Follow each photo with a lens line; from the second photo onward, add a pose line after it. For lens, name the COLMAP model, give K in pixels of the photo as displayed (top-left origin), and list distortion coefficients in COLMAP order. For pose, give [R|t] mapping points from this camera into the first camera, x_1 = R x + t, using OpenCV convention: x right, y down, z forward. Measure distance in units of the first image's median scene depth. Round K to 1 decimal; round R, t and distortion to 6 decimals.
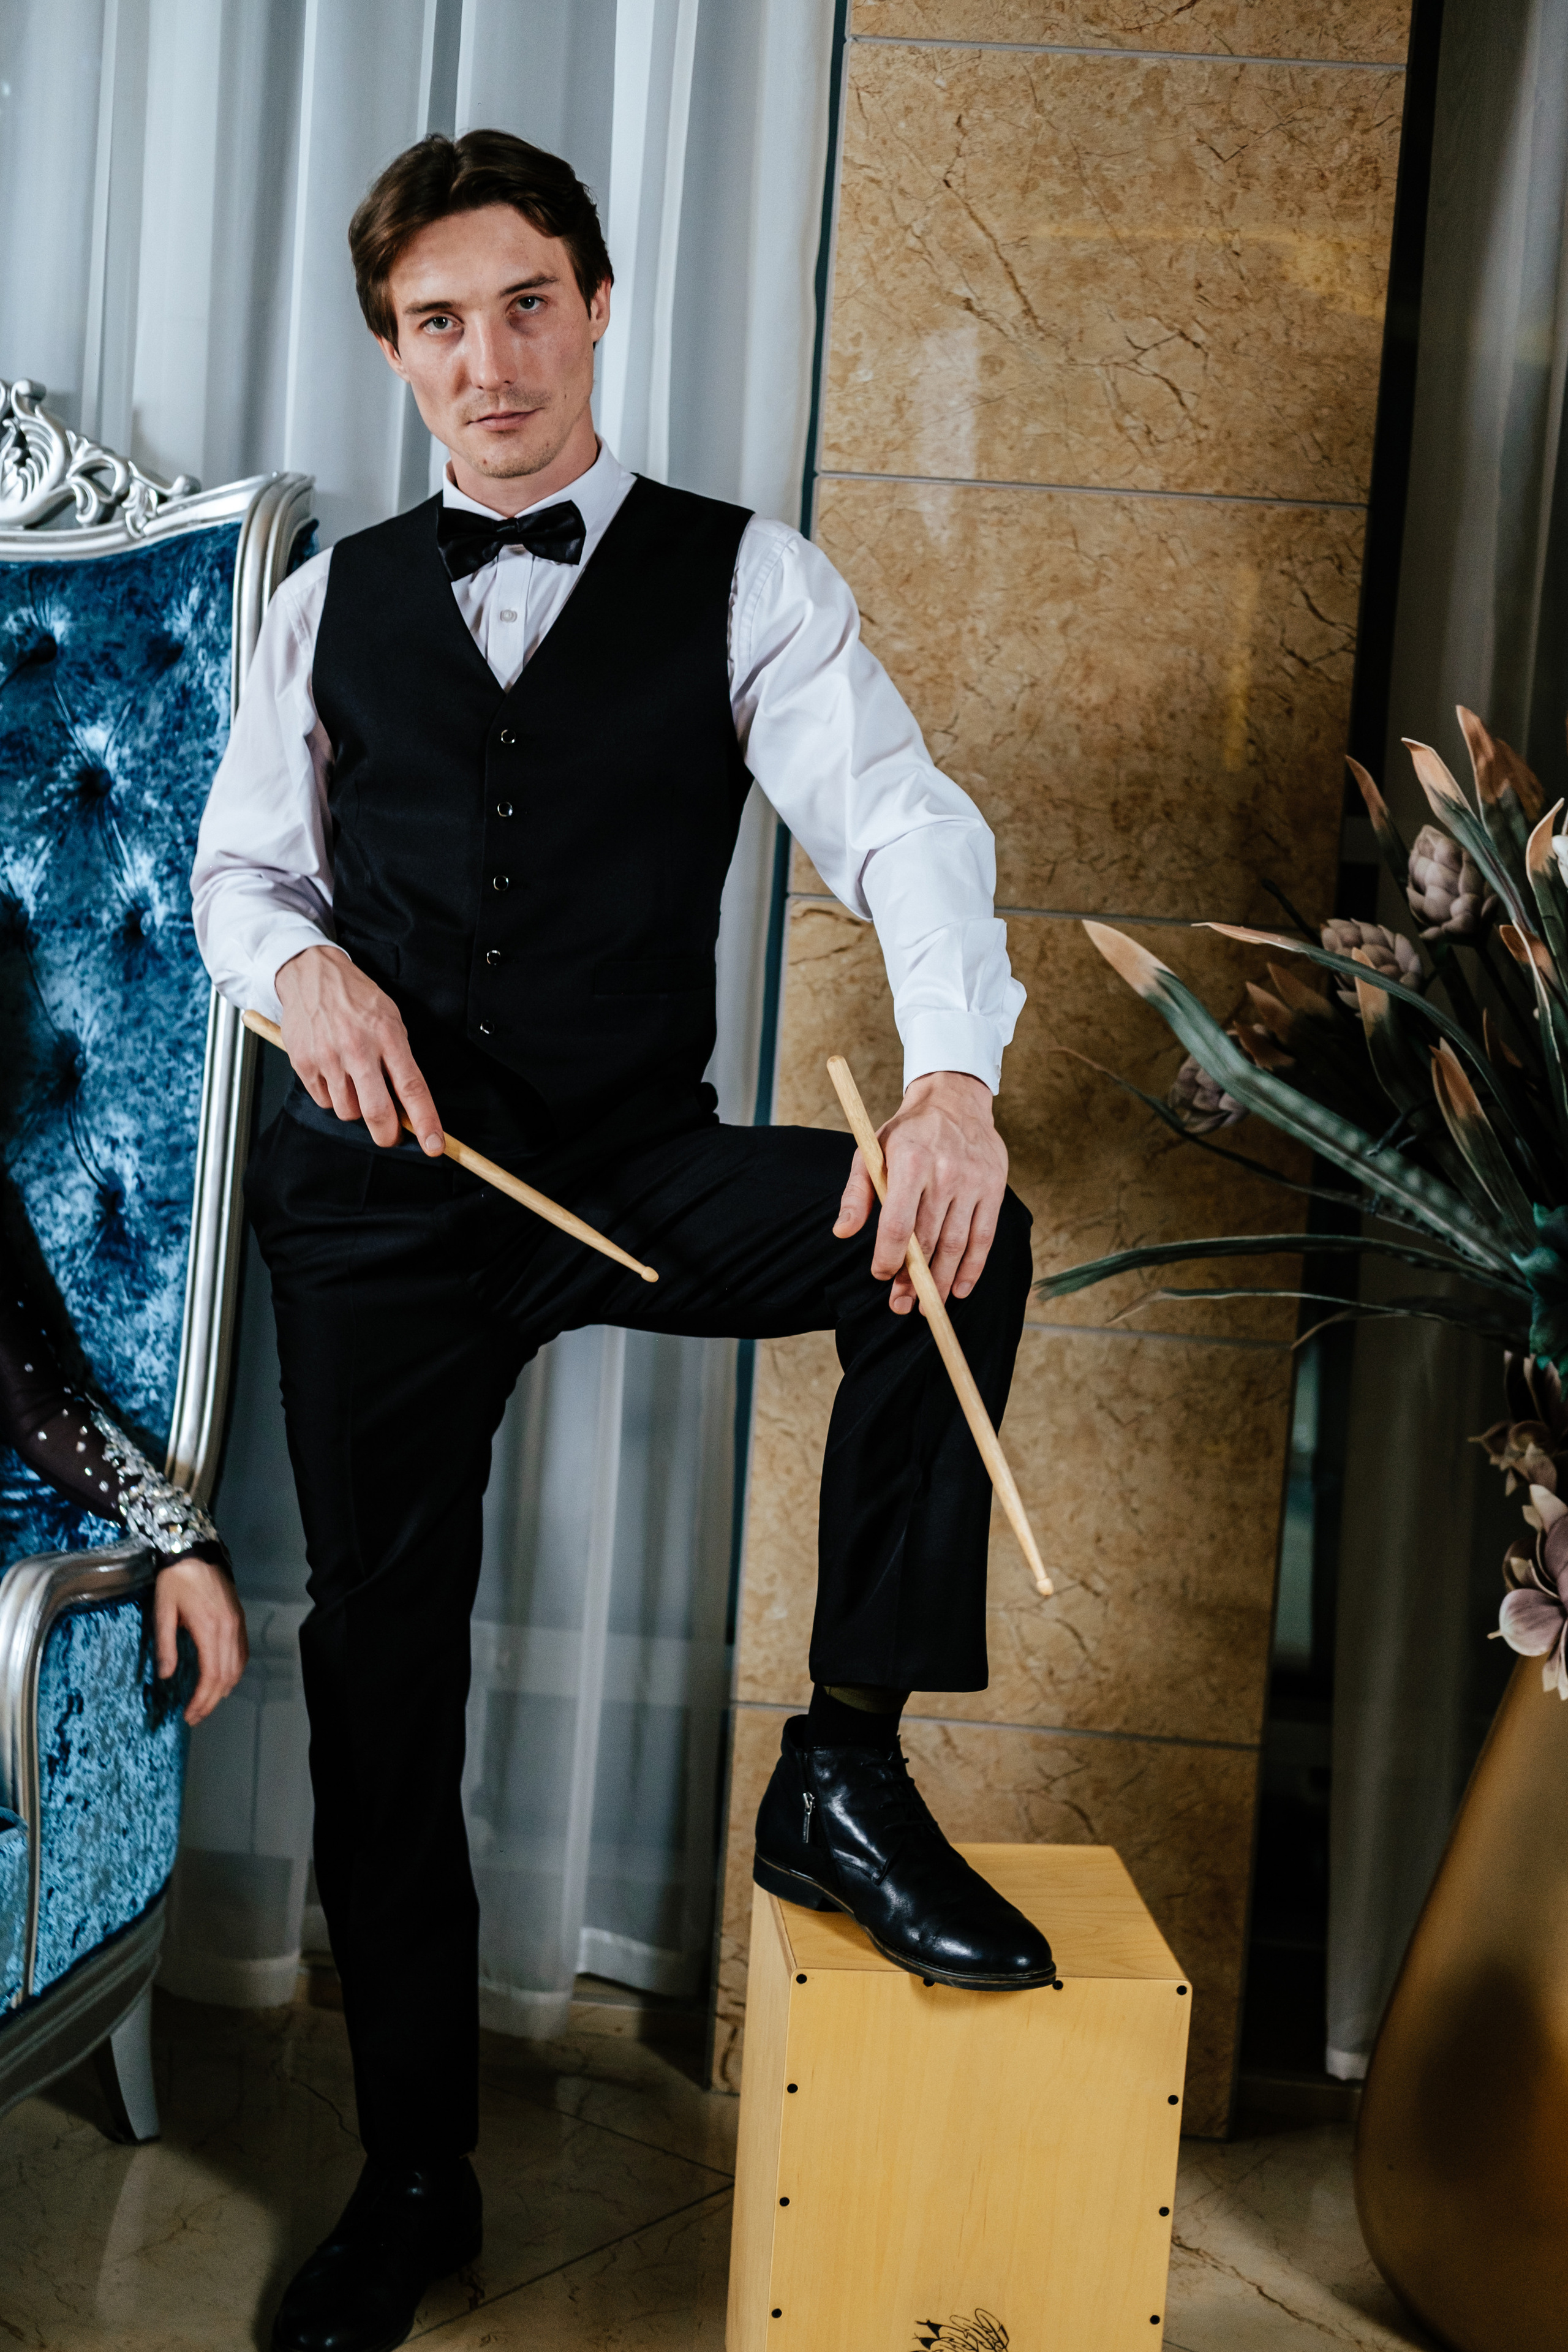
lens RADIAL K [[3679.9, 0, 796.8], [0, 3679.9, 1181.7], [0, 0, 1]] dist [0.020913, 0.000000]
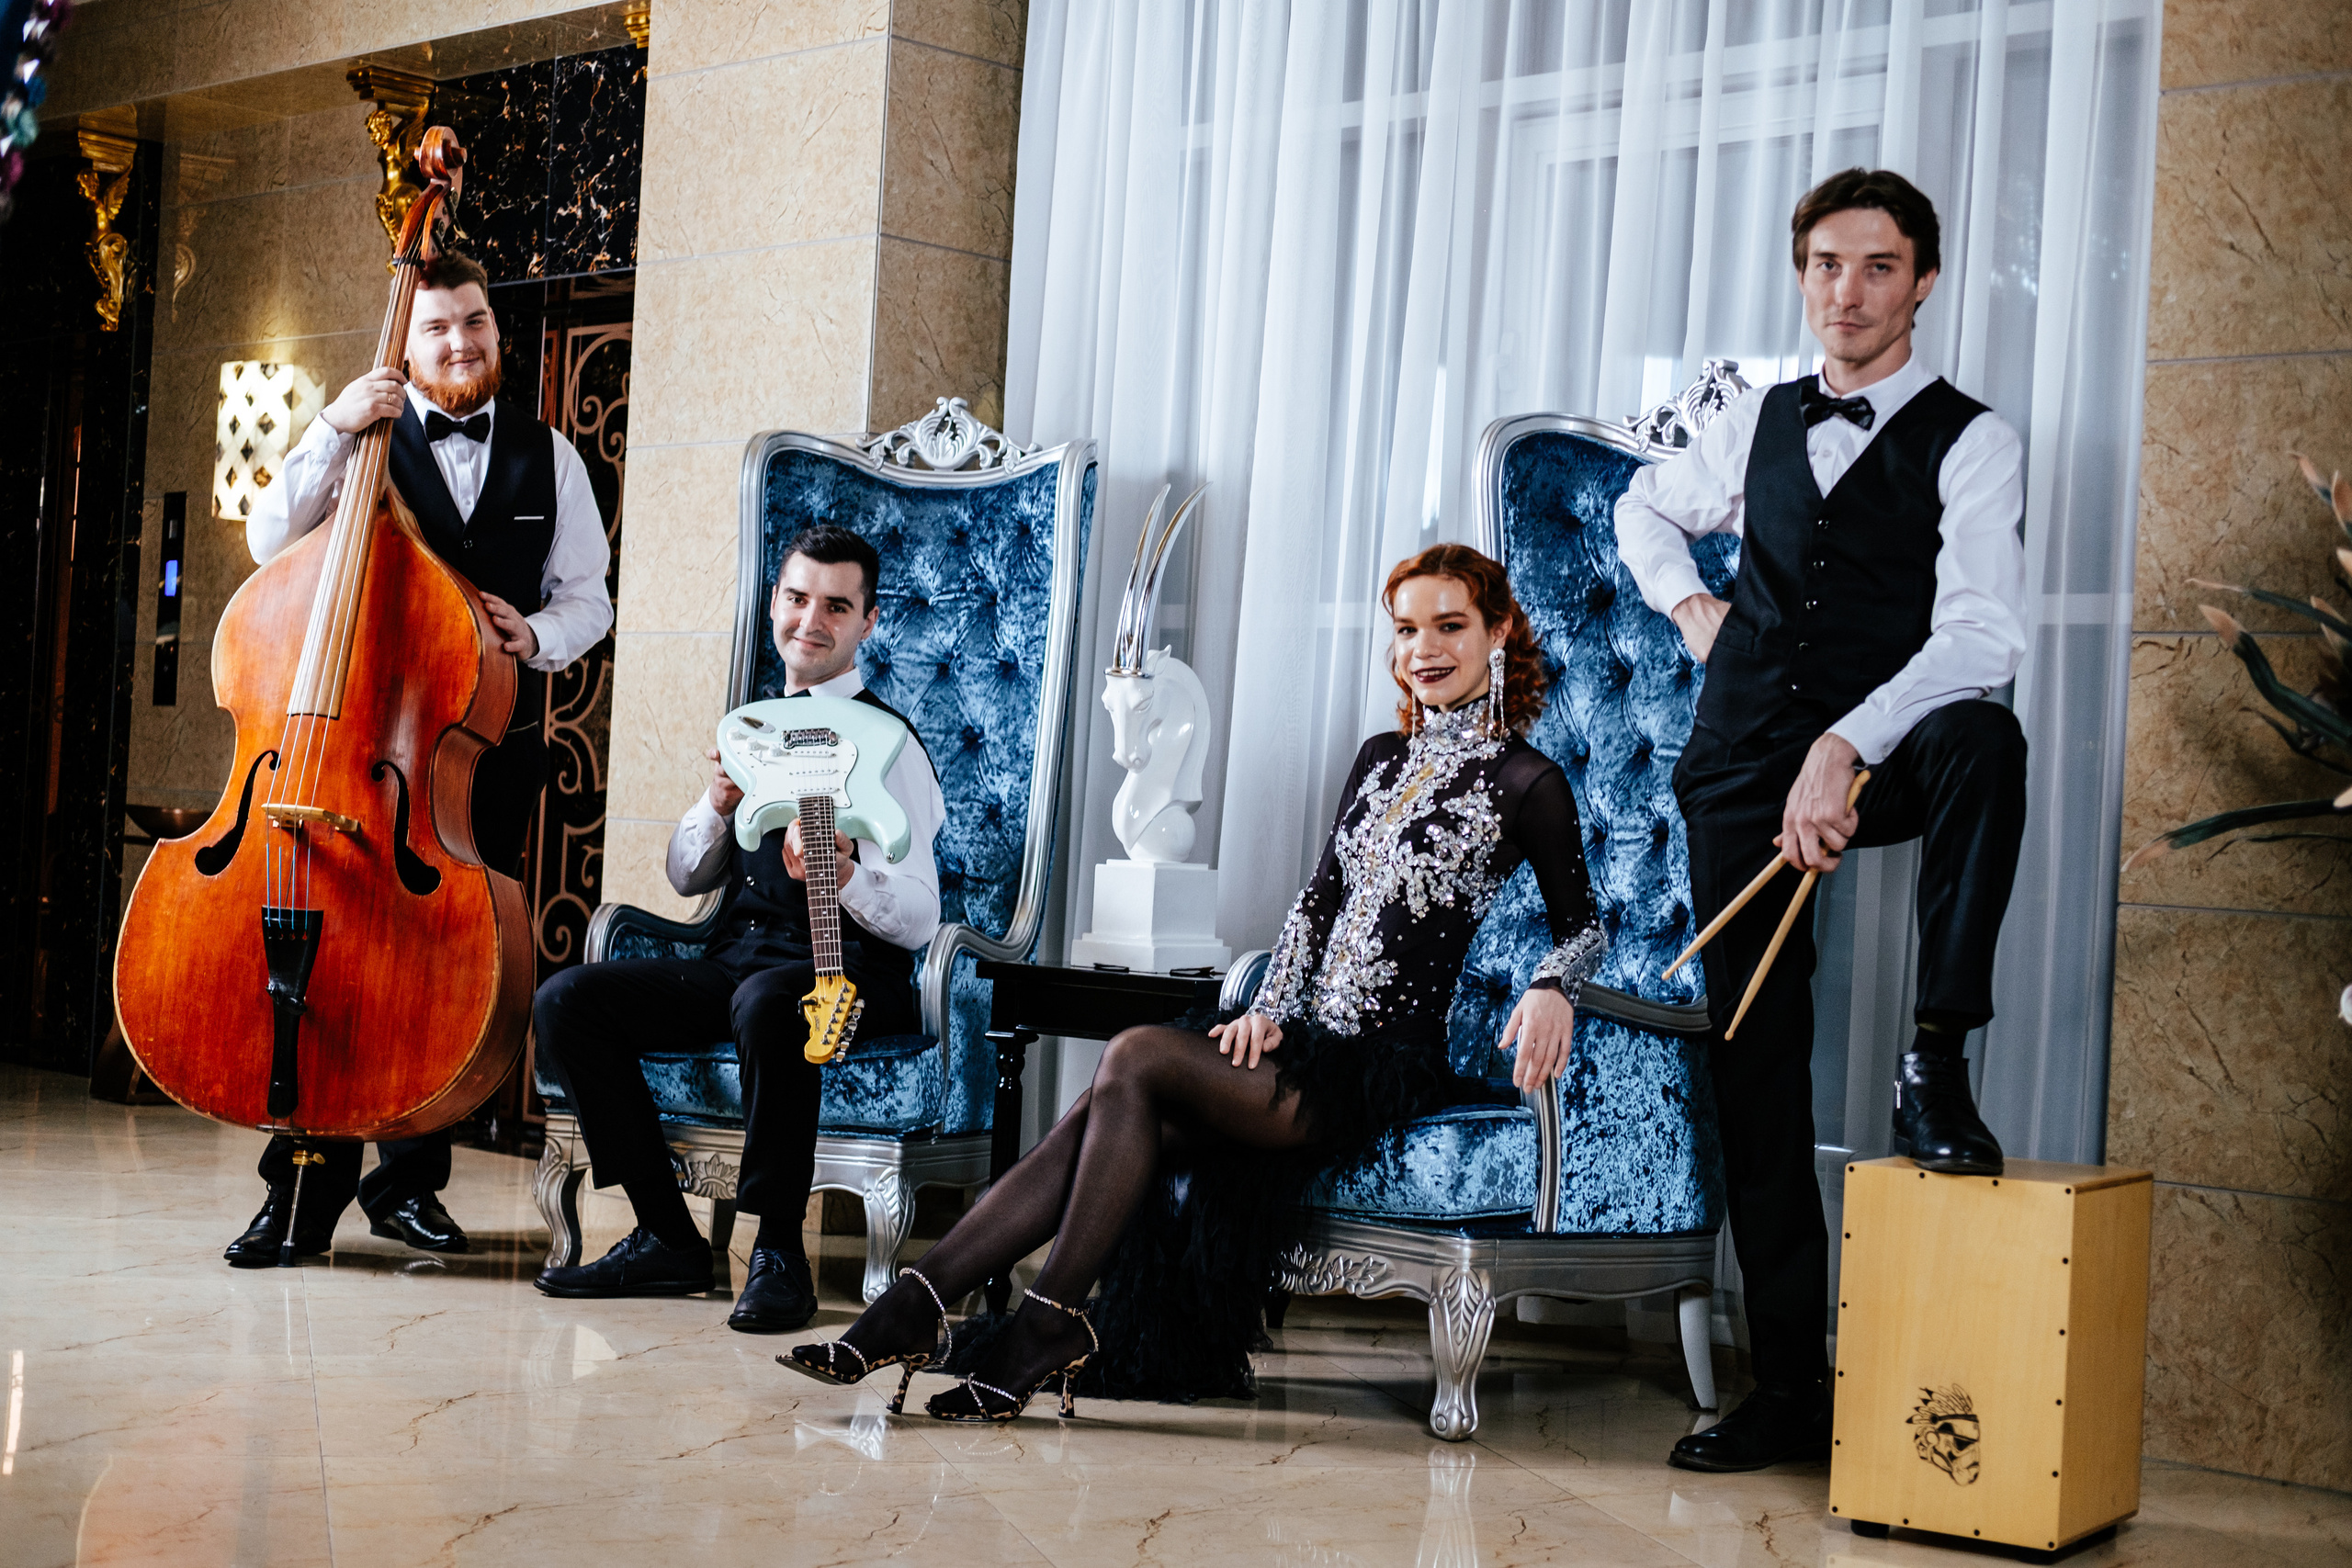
lens RADIAL K [[3679.5, 0, 1071.7], [0, 3679.5, 847.8], [0, 0, 1]] dist [0.020913, 0.000000]
pose [[0.776765, -0.014316, -0.629628, 0.637007], [-0.088585, 0.987319, -0.131736, 0.258538], [0.623529, 0.158104, 0.765646, -0.452252]]
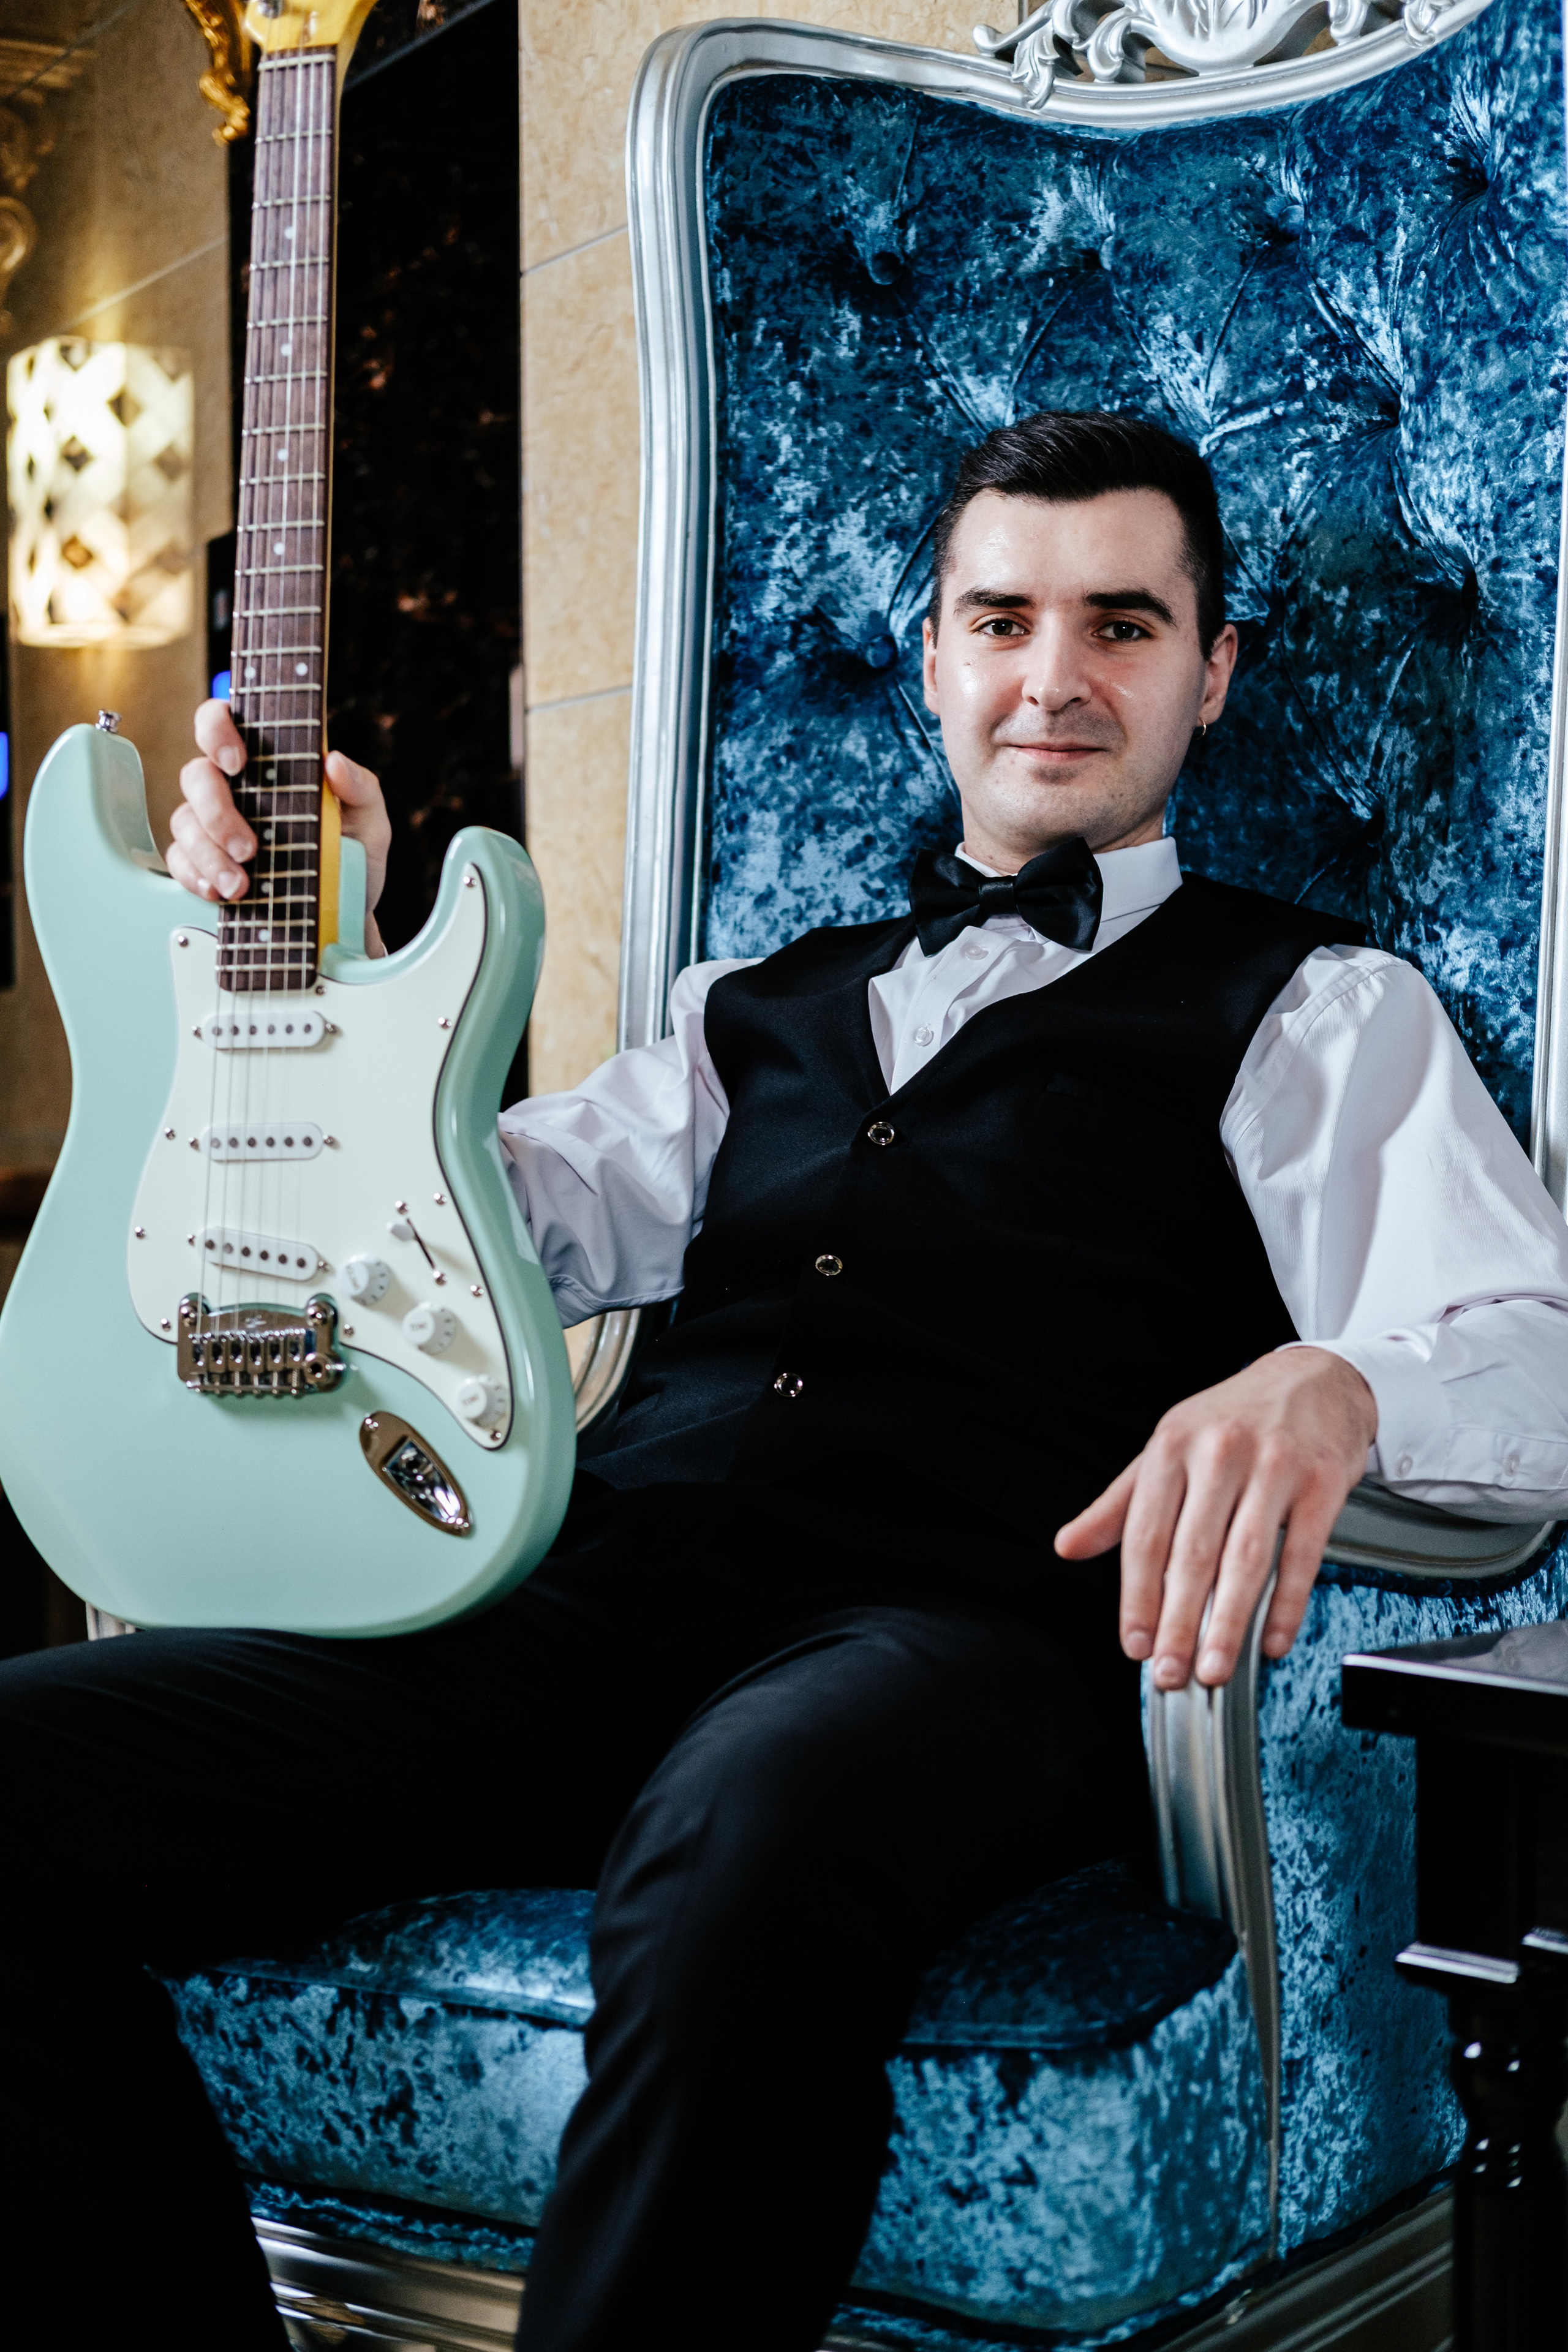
lens RADIAL K [[3679.9, 0, 730.2], [0, 3679.9, 1118.7], [0, 0, 1]] dist [0.020913, 0.000000]
pose [[0.606798, -0.063507, -0.792315, -0.246218], [-0.060509, 0.990220, -0.125711, 0.072329], [0.792550, 0.124224, 0.597020, 0.601842]]
